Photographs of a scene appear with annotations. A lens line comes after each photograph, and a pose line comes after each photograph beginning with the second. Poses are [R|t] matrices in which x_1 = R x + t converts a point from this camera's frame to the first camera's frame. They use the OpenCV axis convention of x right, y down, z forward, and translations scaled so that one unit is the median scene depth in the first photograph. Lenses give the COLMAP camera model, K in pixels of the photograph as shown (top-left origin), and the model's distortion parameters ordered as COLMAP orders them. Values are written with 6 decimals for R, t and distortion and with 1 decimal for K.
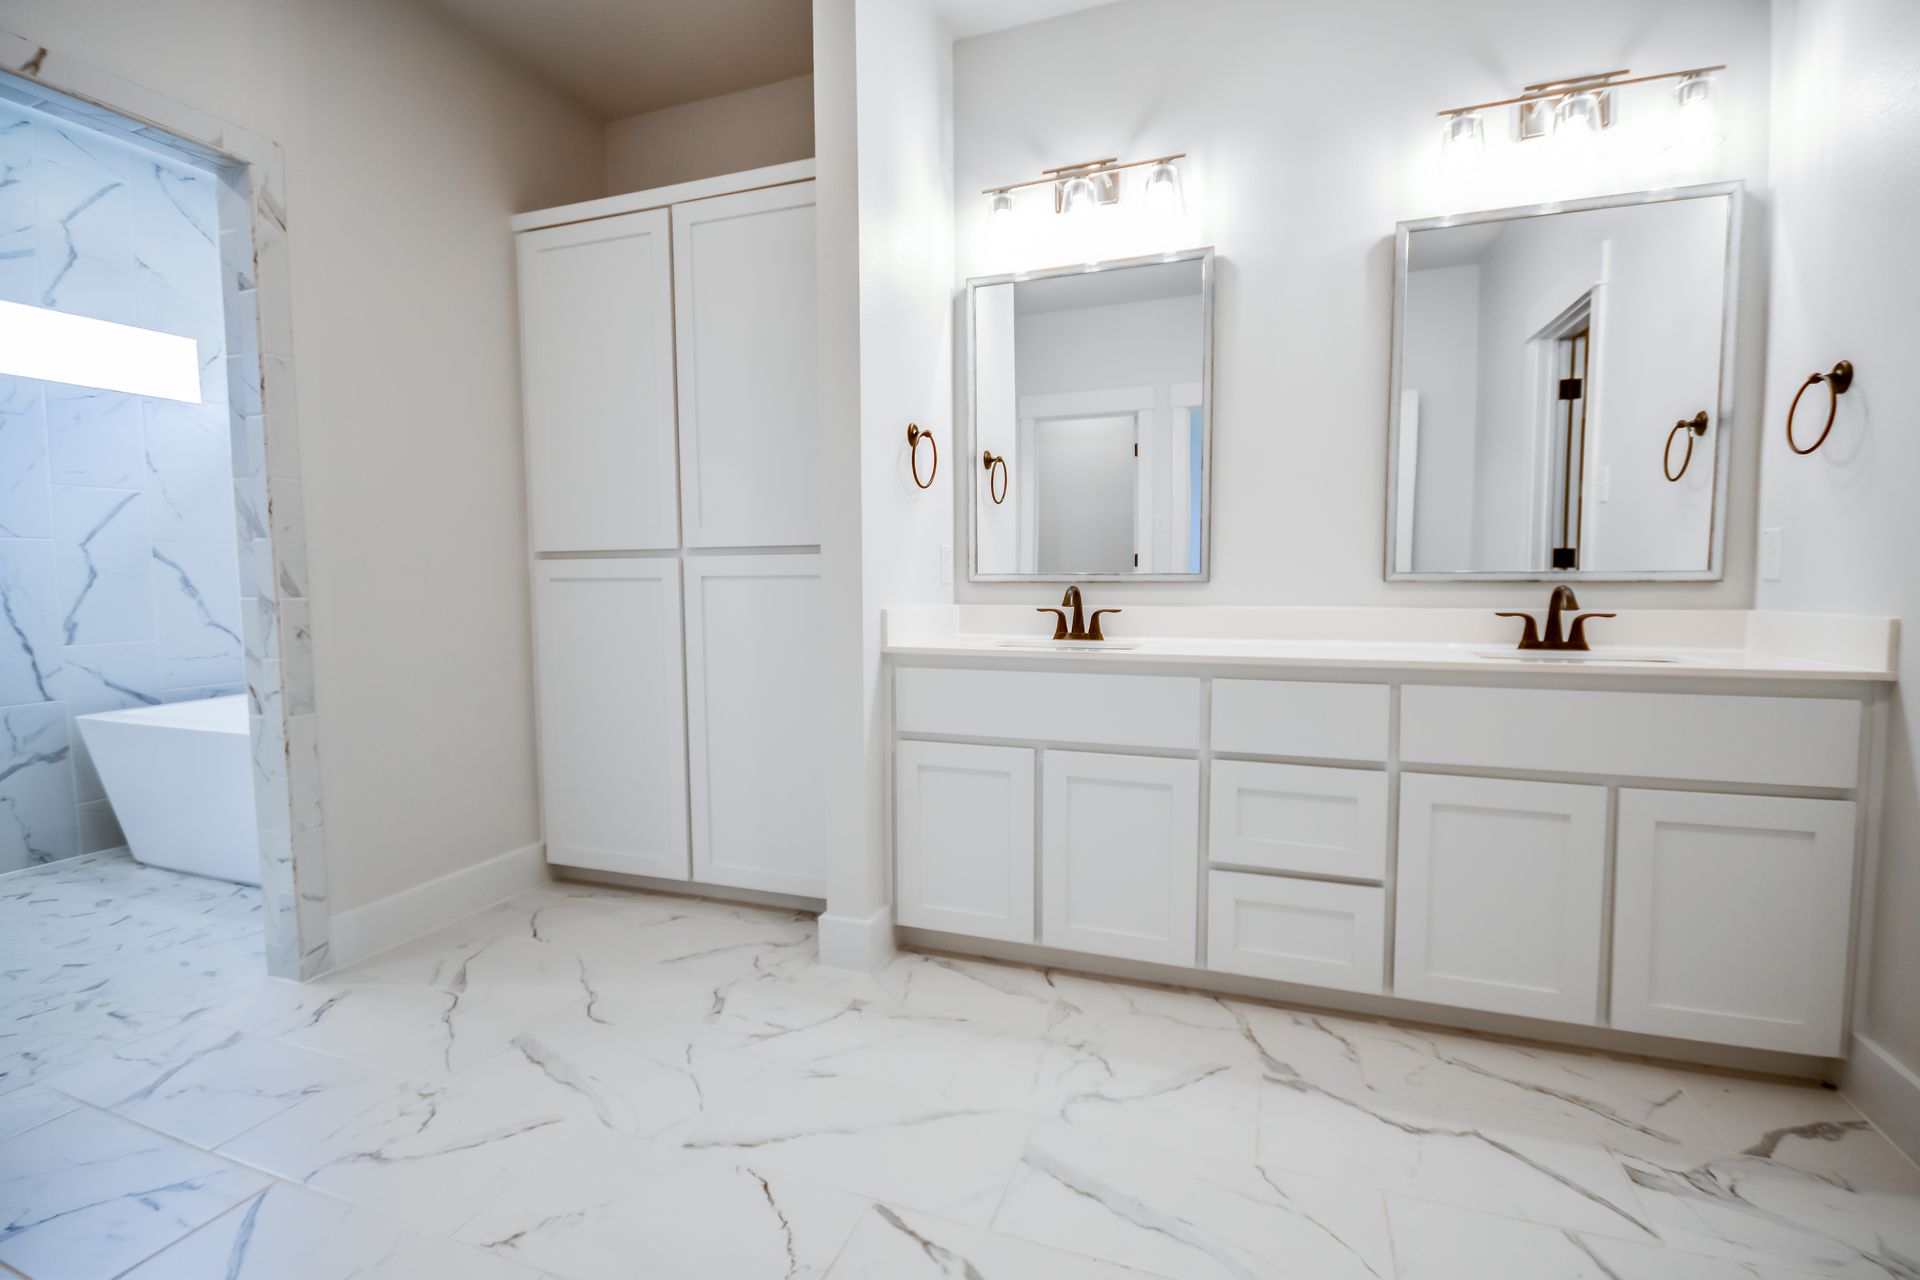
lens RADIAL K [[849.1, 0, 964.0], [0, 849.1, 637.2], [0, 0, 1]] dist [0.011689, -0.015766]
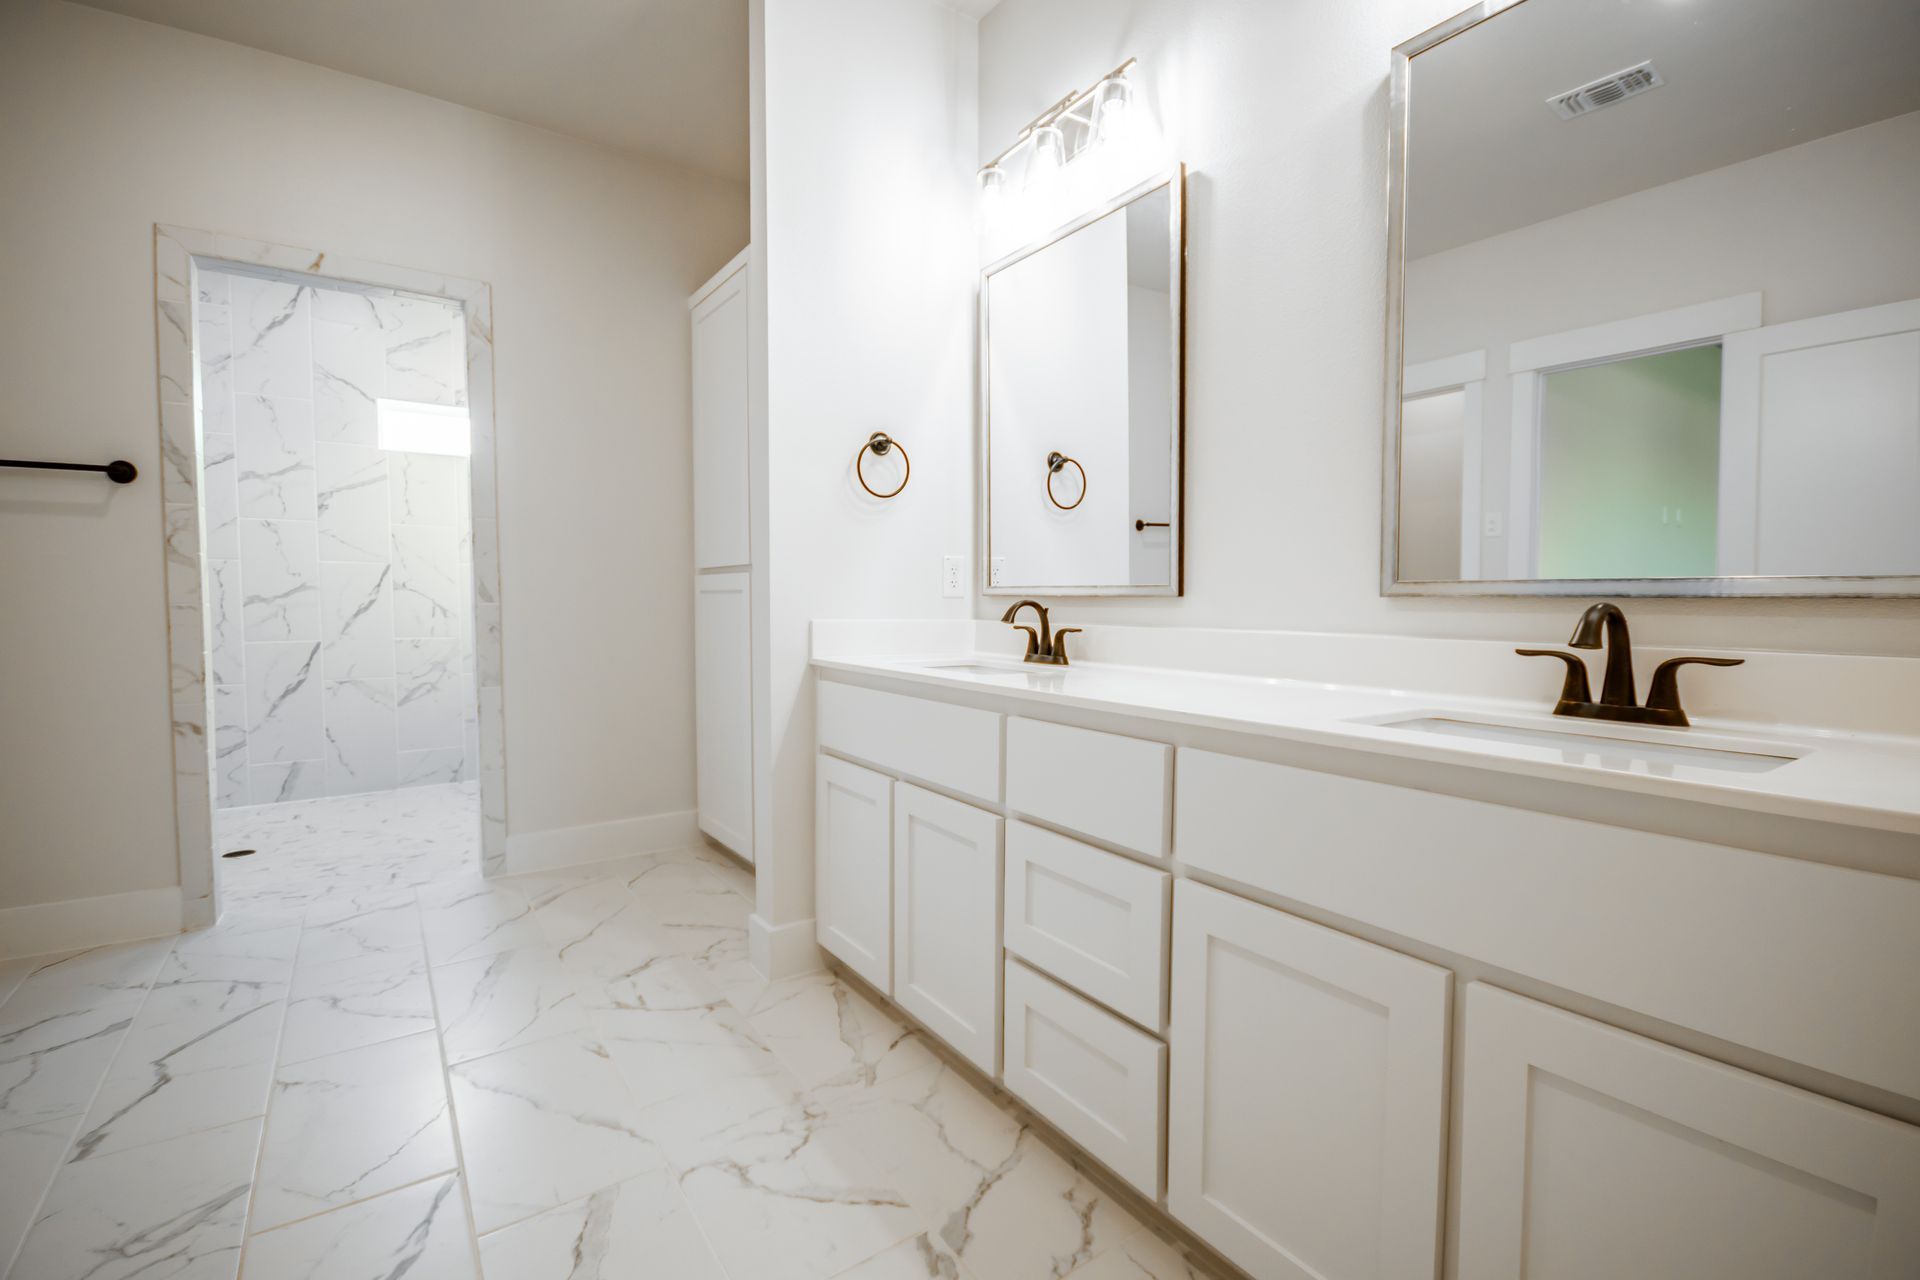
lens RADIAL K [[834.2, 0, 962.1], [0, 834.2, 635.4], [0, 0, 1]] dist [0.010501, -0.010227]
pose [[0.822373, 0.031949, -0.568051, 0.543160], [-0.046183, 0.998876, -0.010678, -0.011901], [0.567072, 0.035016, 0.822924, 0.260676]]
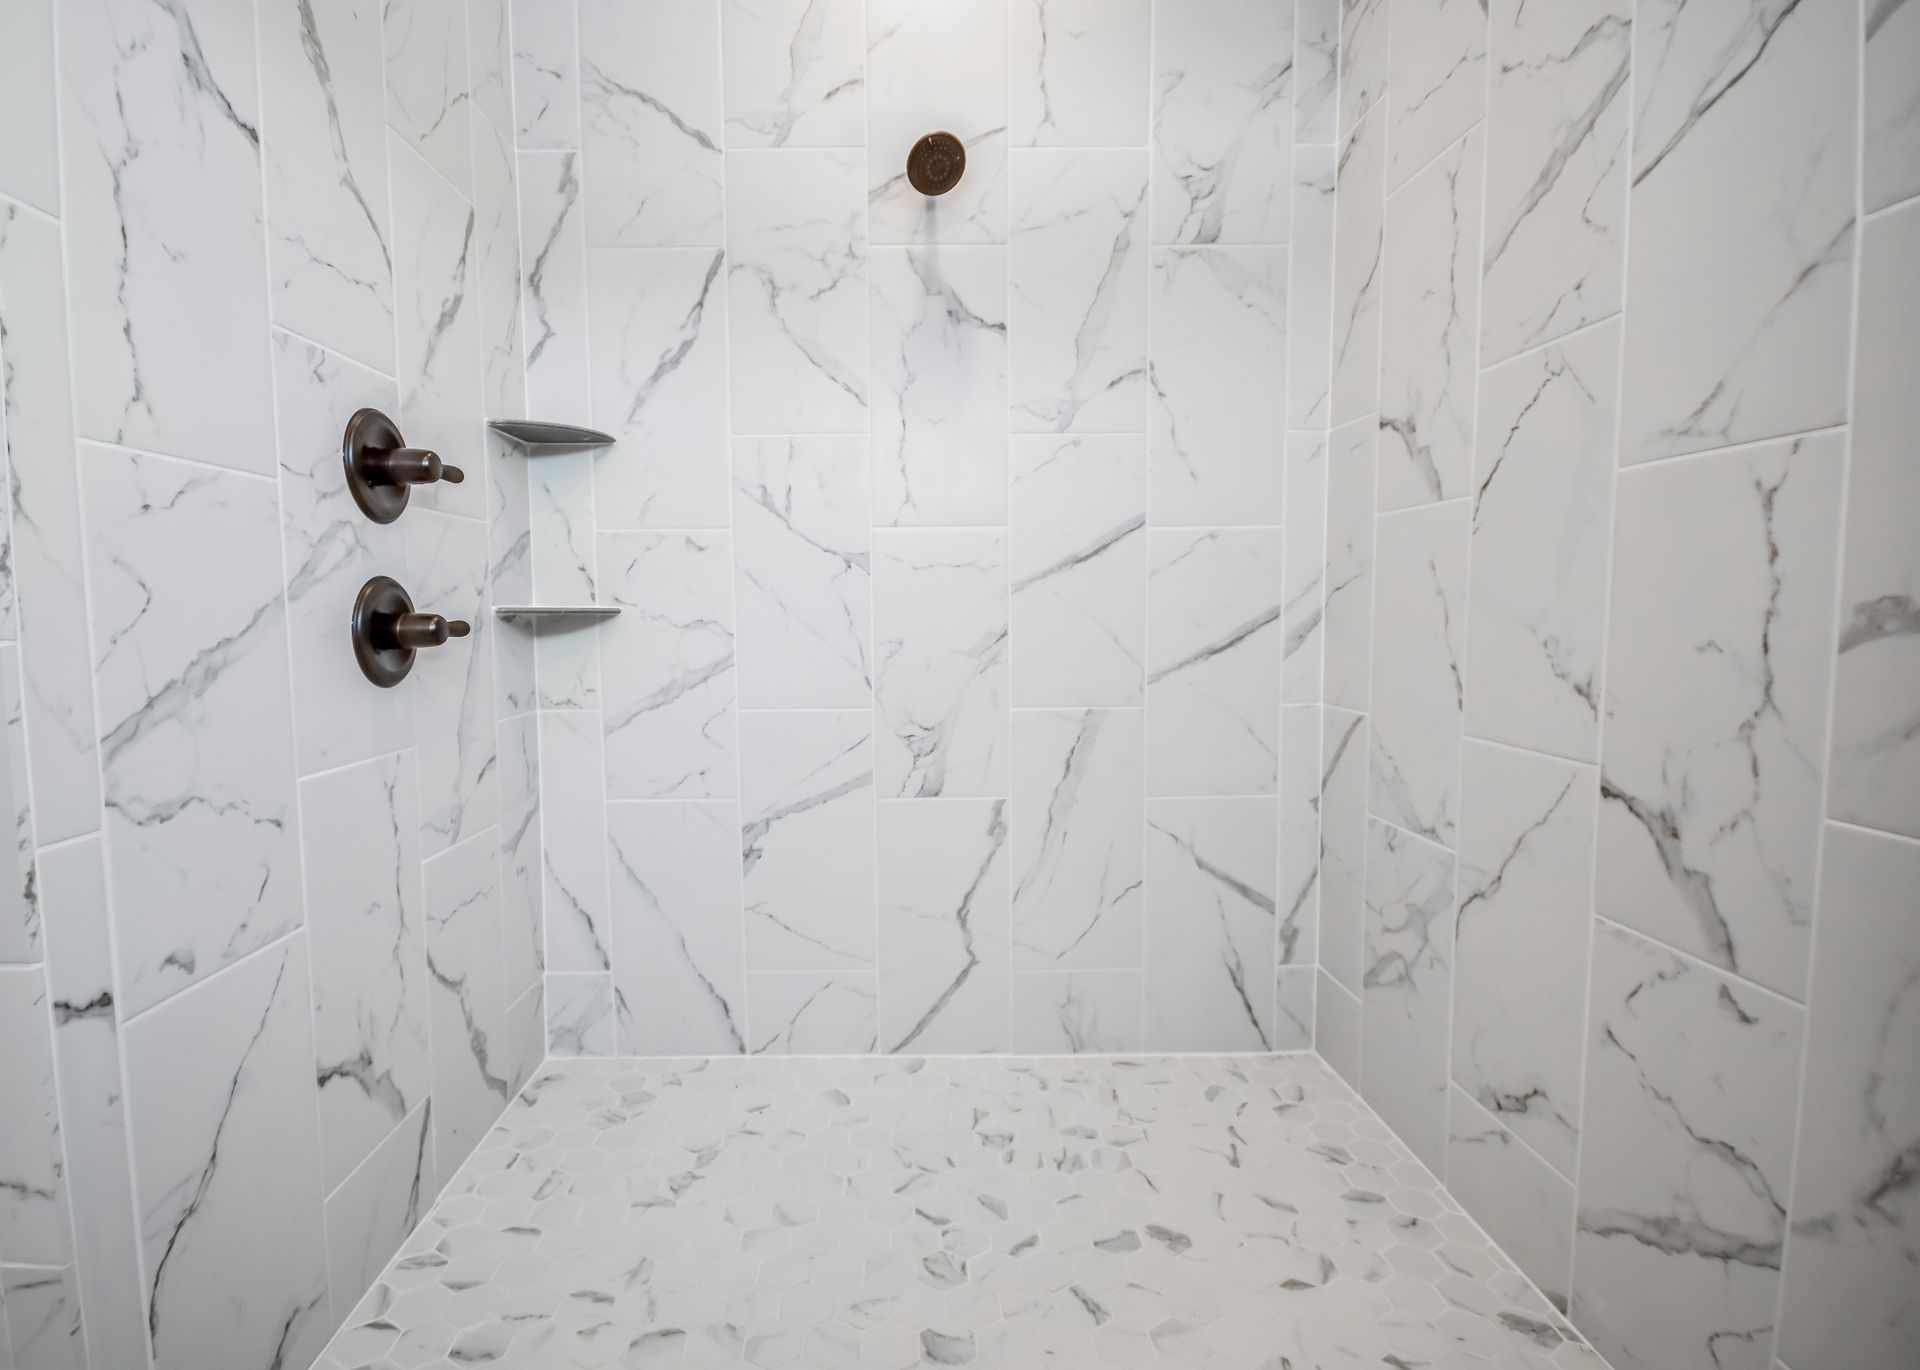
lens RADIAL K [[938.3, 0, 956.9], [0, 938.3, 683.4], [0, 0, 1]] dist [0.000802, -0.000197]
pose [[-0.928796, 0.038060, -0.368632, -1.051123], [-0.019122, 0.988465, 0.150236, -0.058320], [0.370098, 0.146588, -0.917355, 1.032020]]
